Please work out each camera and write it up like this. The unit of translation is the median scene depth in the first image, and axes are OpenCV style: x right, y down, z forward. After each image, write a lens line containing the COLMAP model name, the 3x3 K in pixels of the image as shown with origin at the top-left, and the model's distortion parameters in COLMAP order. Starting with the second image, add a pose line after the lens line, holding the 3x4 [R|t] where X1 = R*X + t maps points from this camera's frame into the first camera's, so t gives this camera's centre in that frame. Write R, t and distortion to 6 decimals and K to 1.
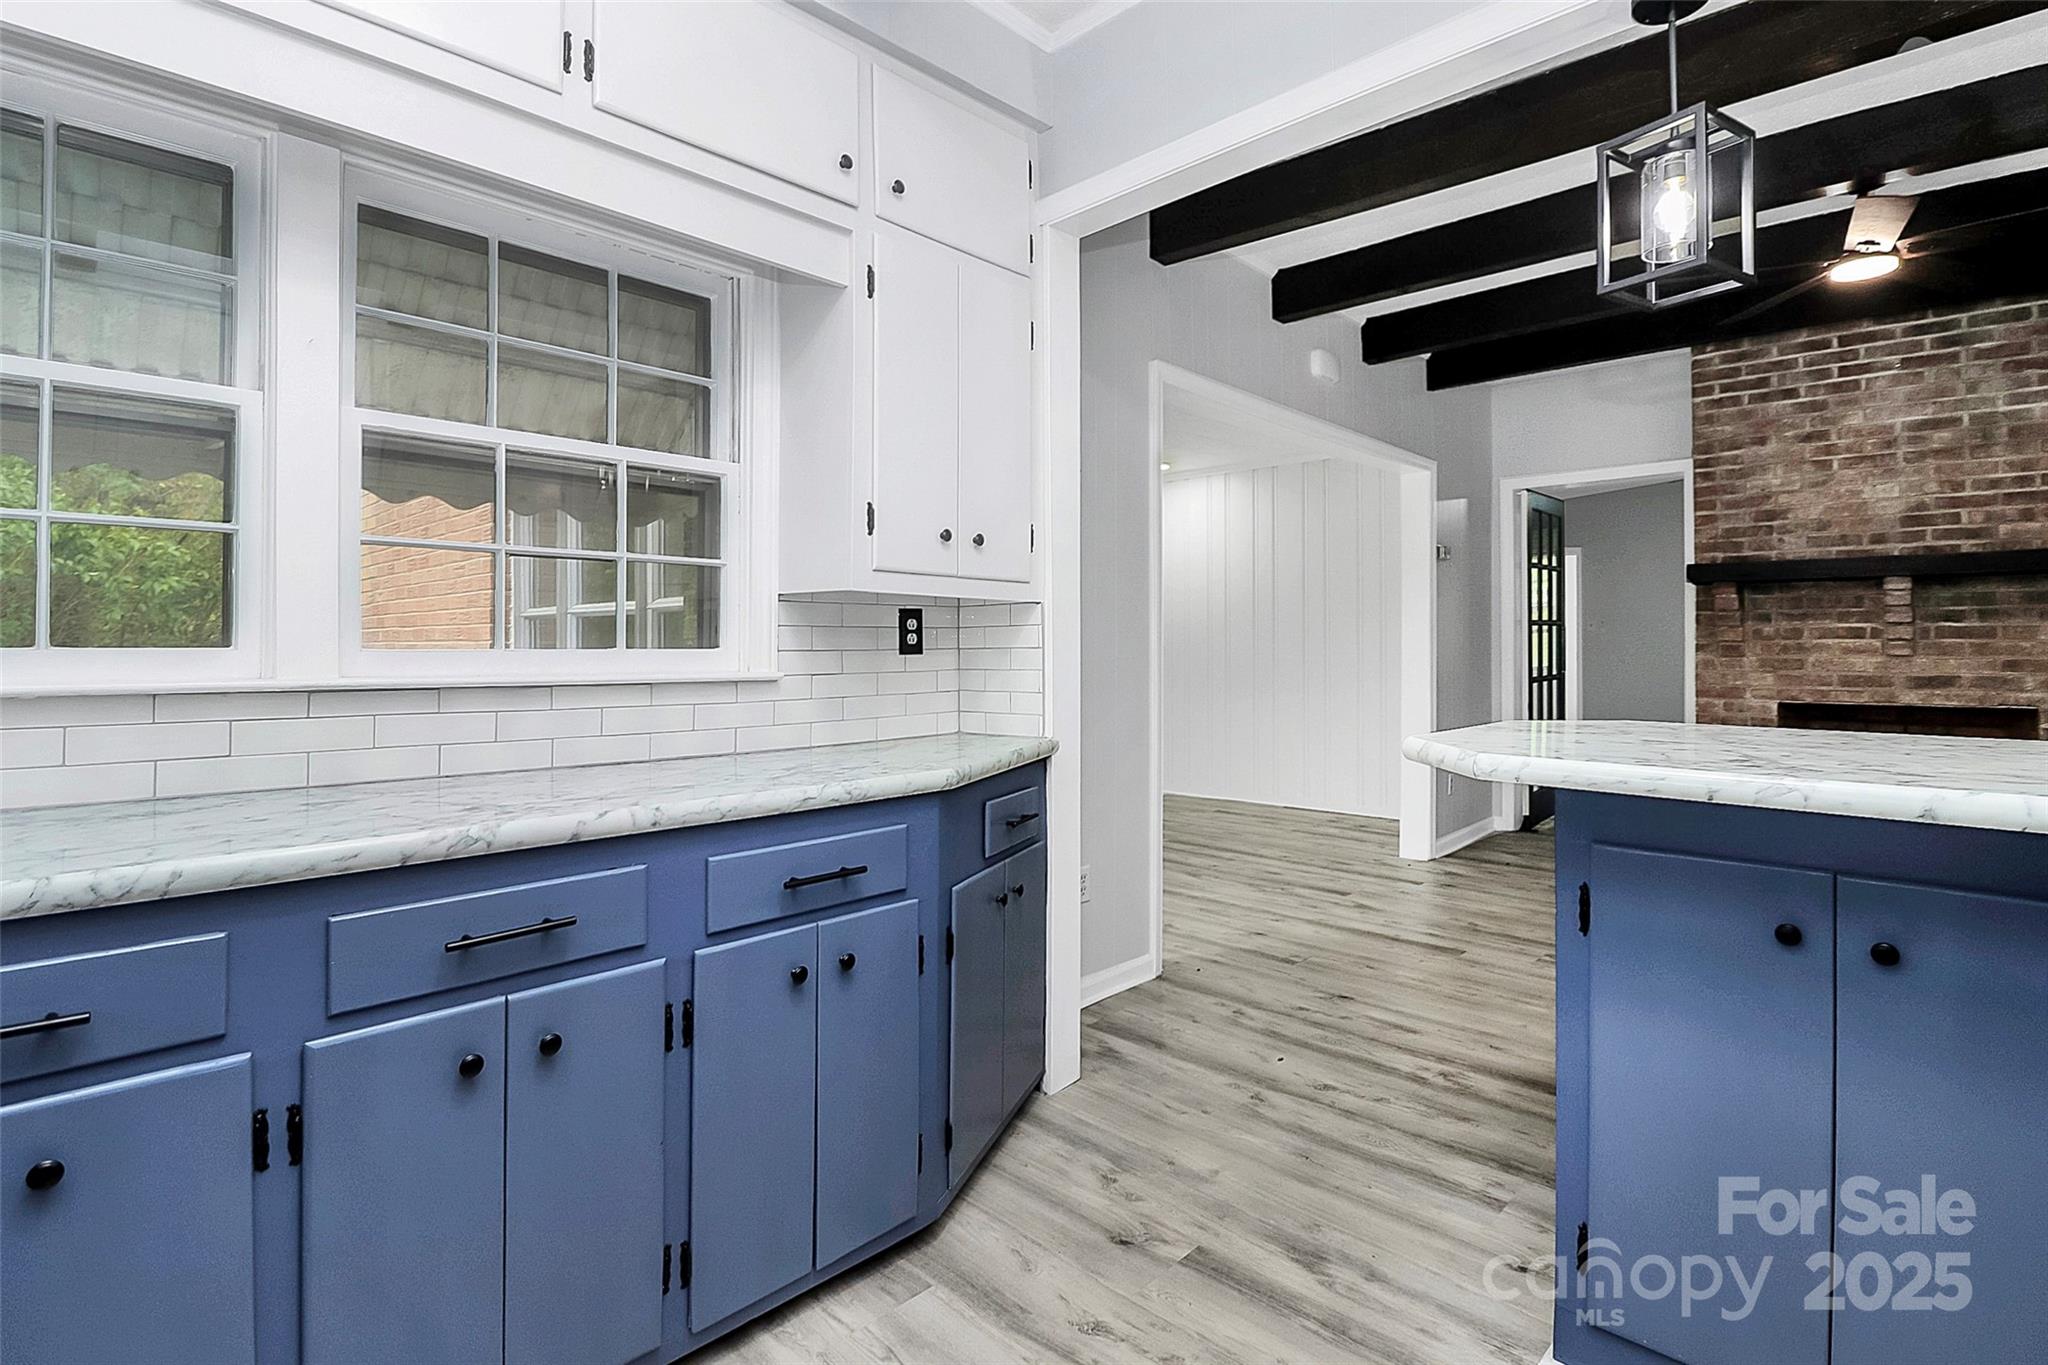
lens RADIAL K [[968.4, 0, 1040.7], [0, 968.4, 637.2], [0, 0, 1]] dist [0.005845, -0.014521]
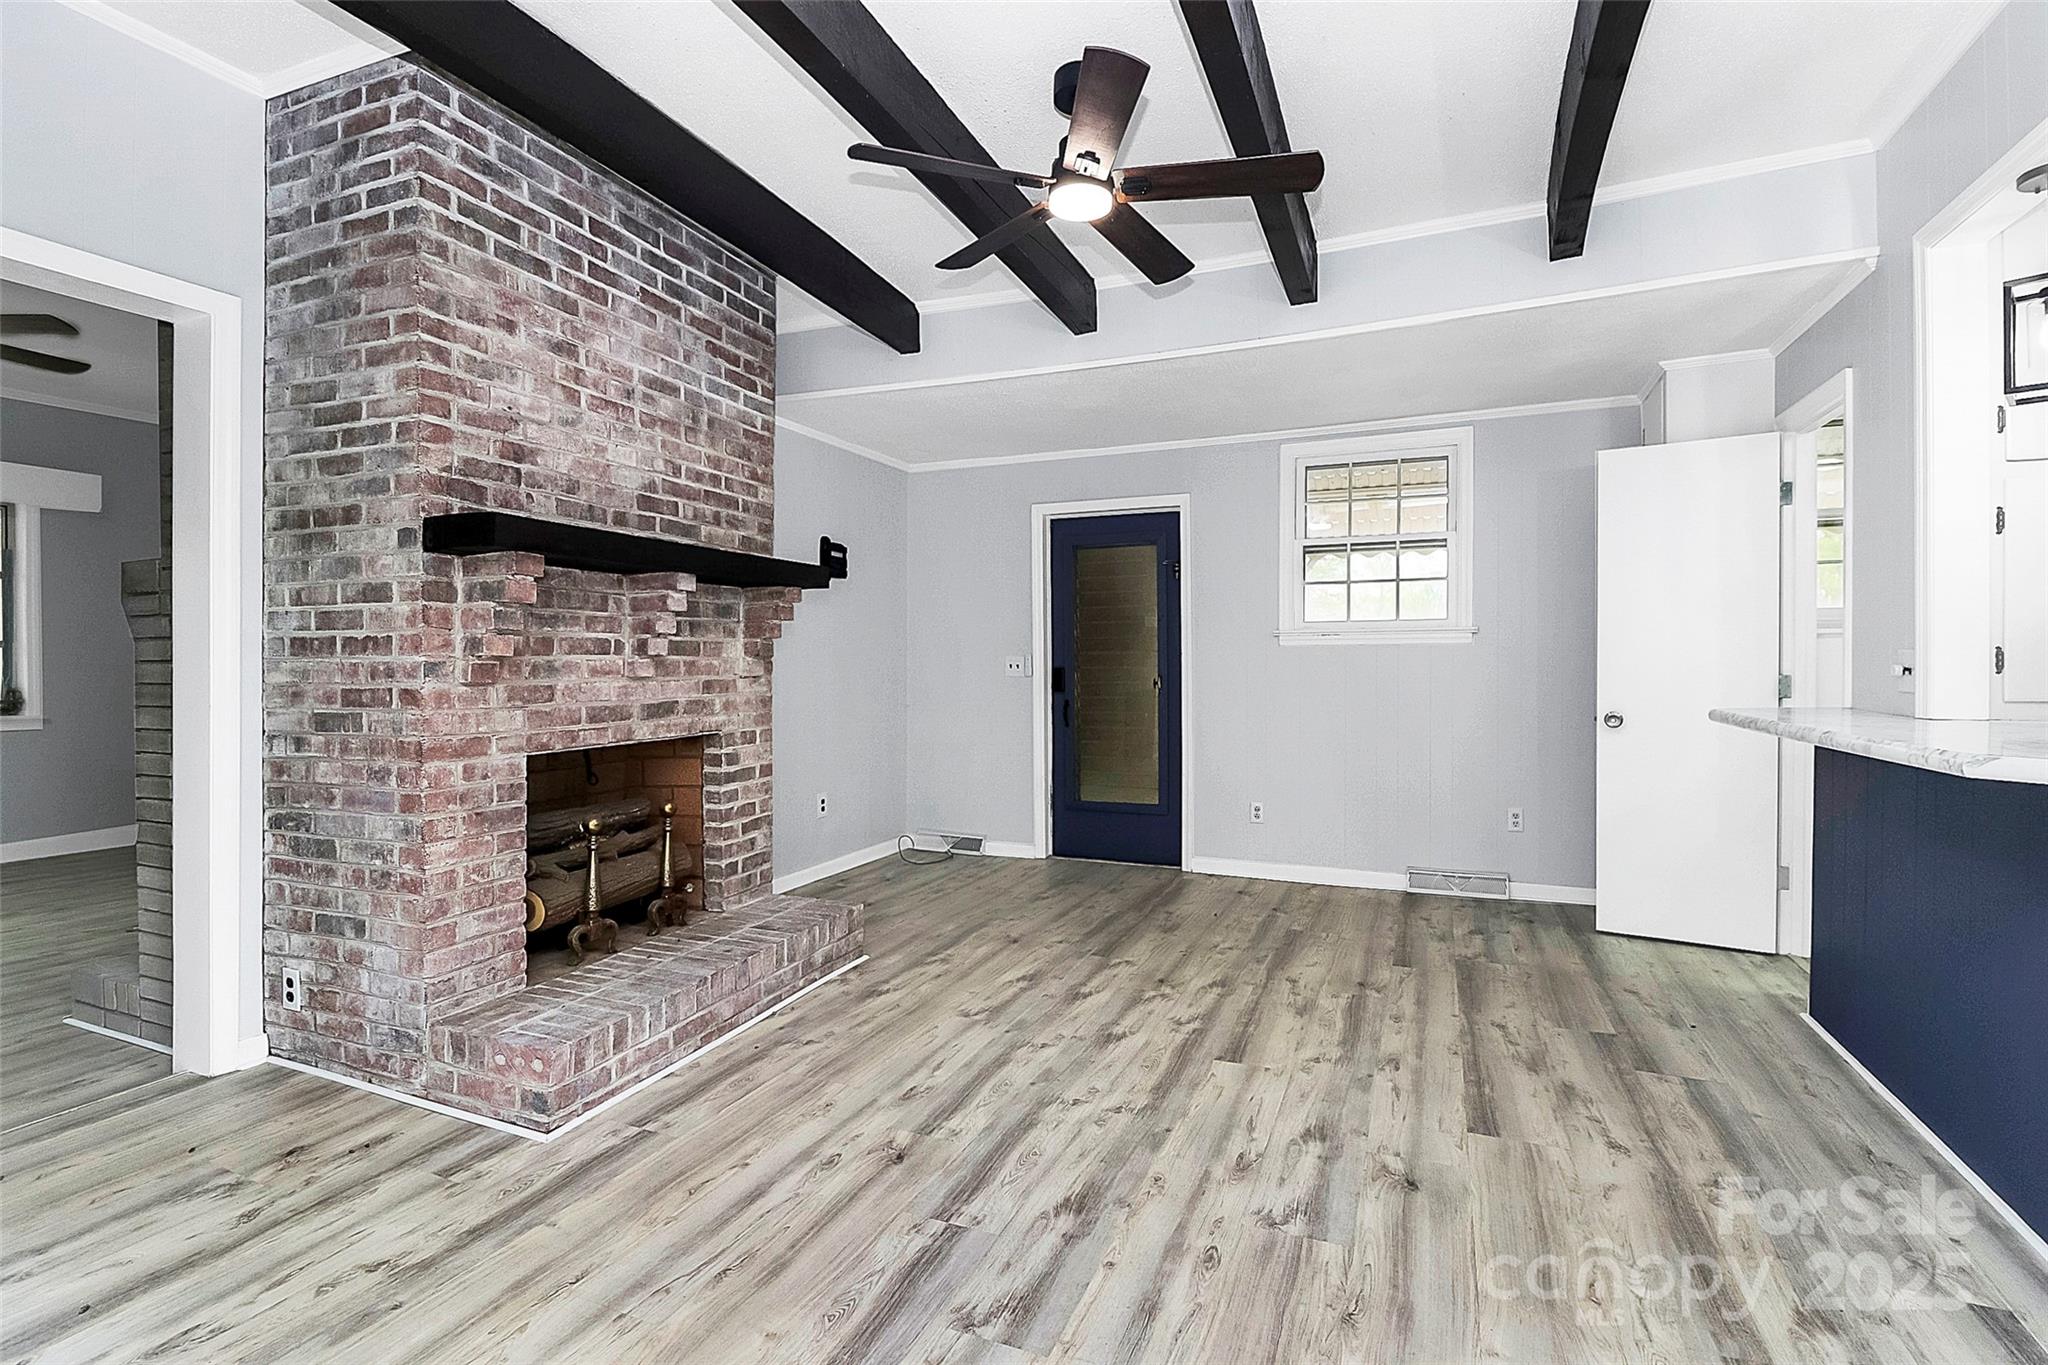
lens RADIAL K [[968.4, 0, 1017.1], [0, 968.4, 676.9], [0, 0, 1]] dist [0.005845, -0.014521]
pose [[-0.351235, -0.013185, 0.936195, 0.071668], [-0.004625, 0.999913, 0.012347, 0.007705], [-0.936276, 0.000006, -0.351265, 0.998748]]
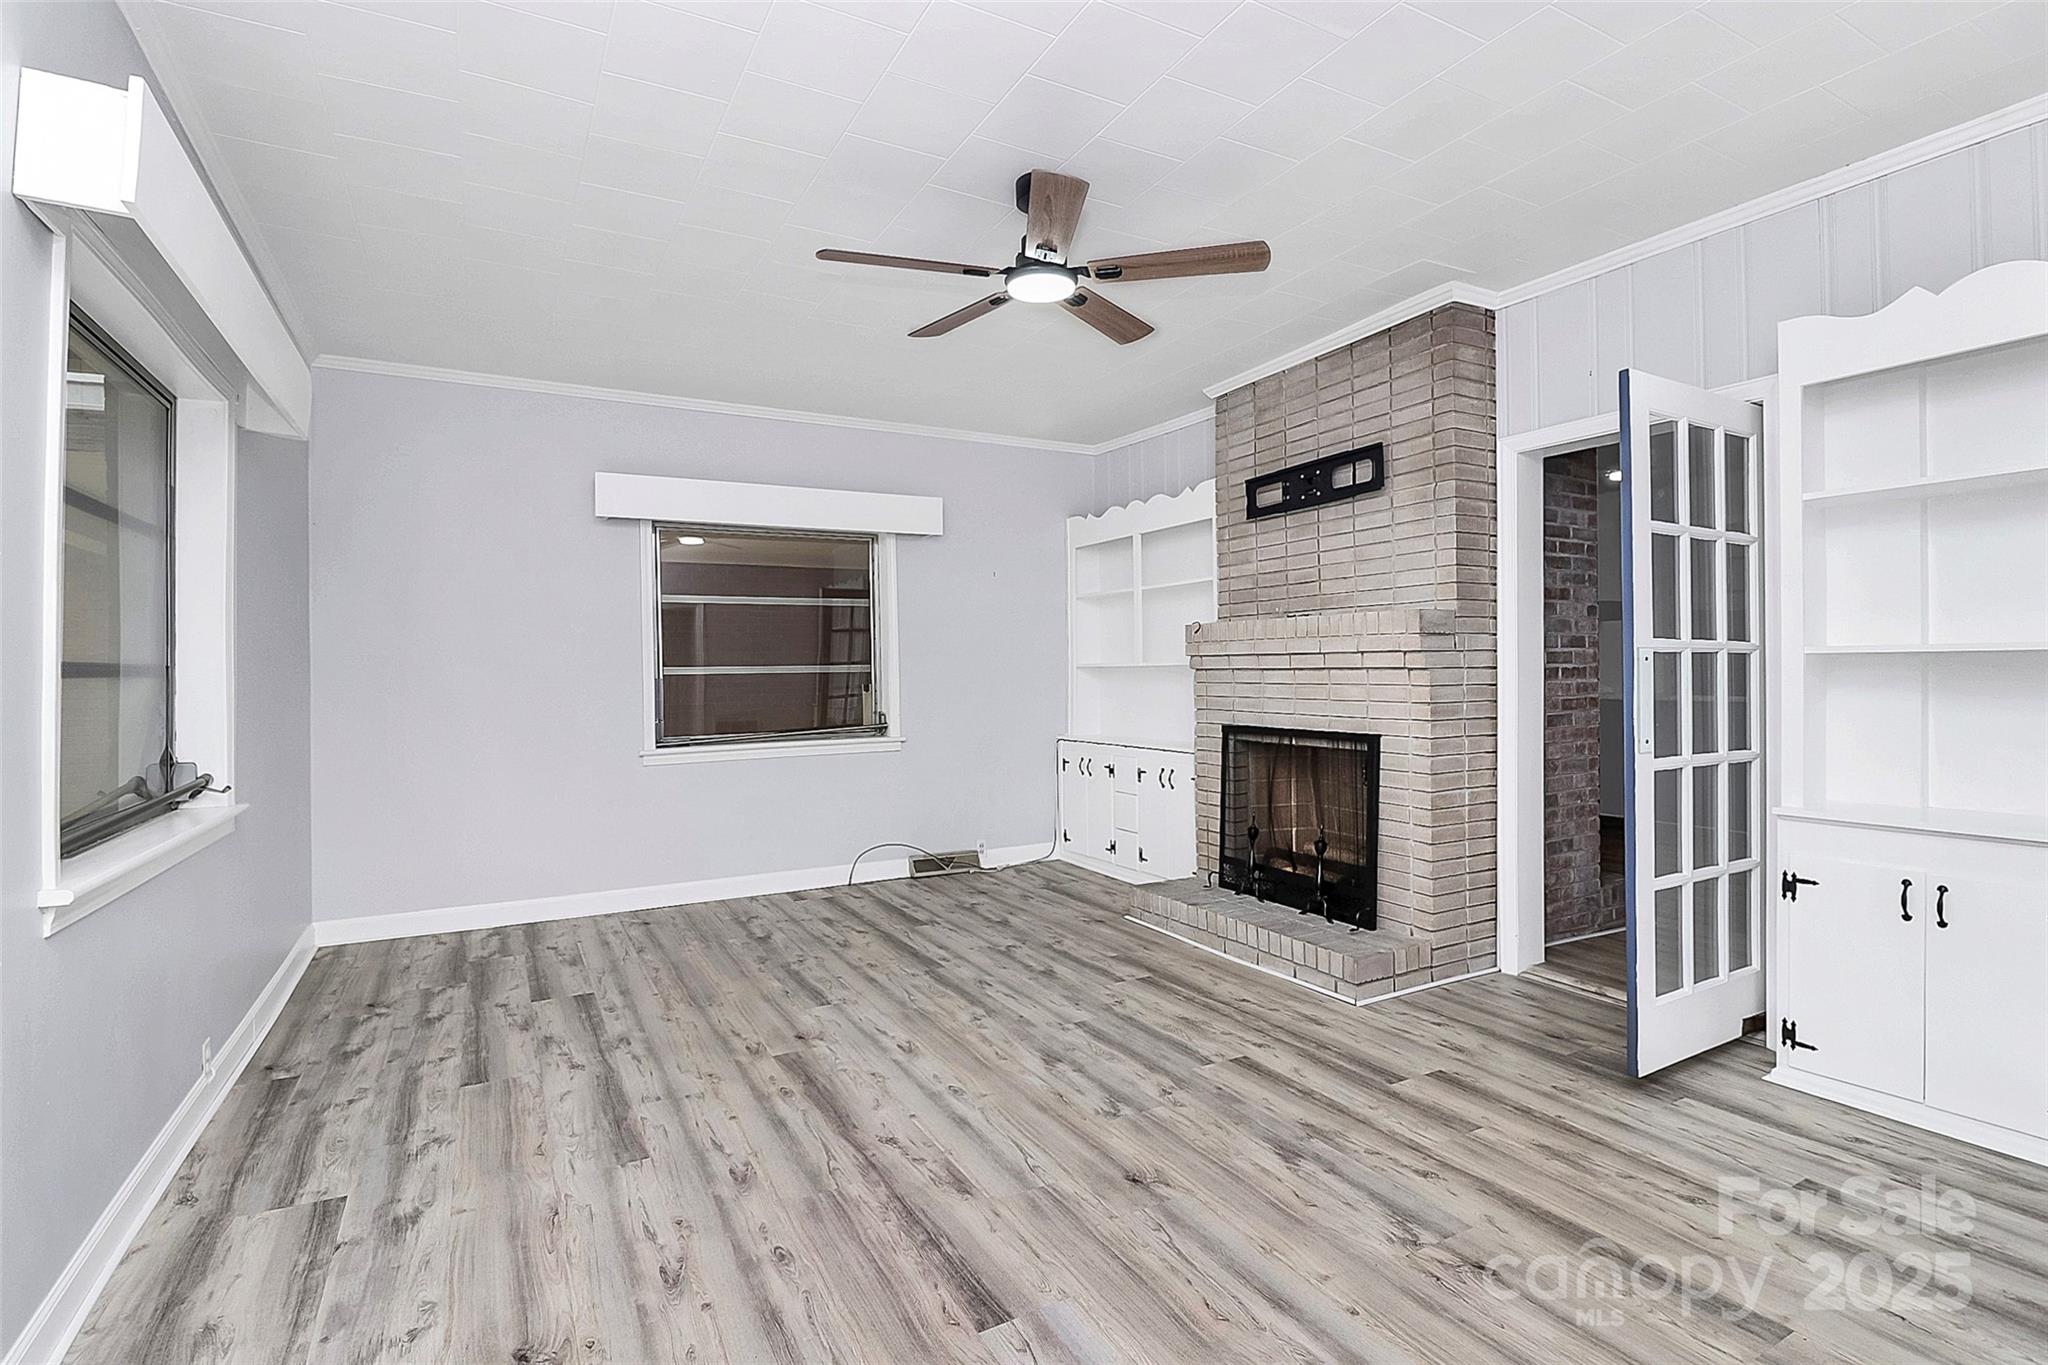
lens RADIAL K [[968.4, 0, 1032.5], [0, 968.4, 682.5], [0, 0, 1]] dist [0.005845, -0.014521]
pose [[-0.957257, 0.015968, 0.288797, 1.055496], [0.015207, 0.999872, -0.004878, 0.003814], [-0.288838, -0.000278, -0.957378, 2.335313]]
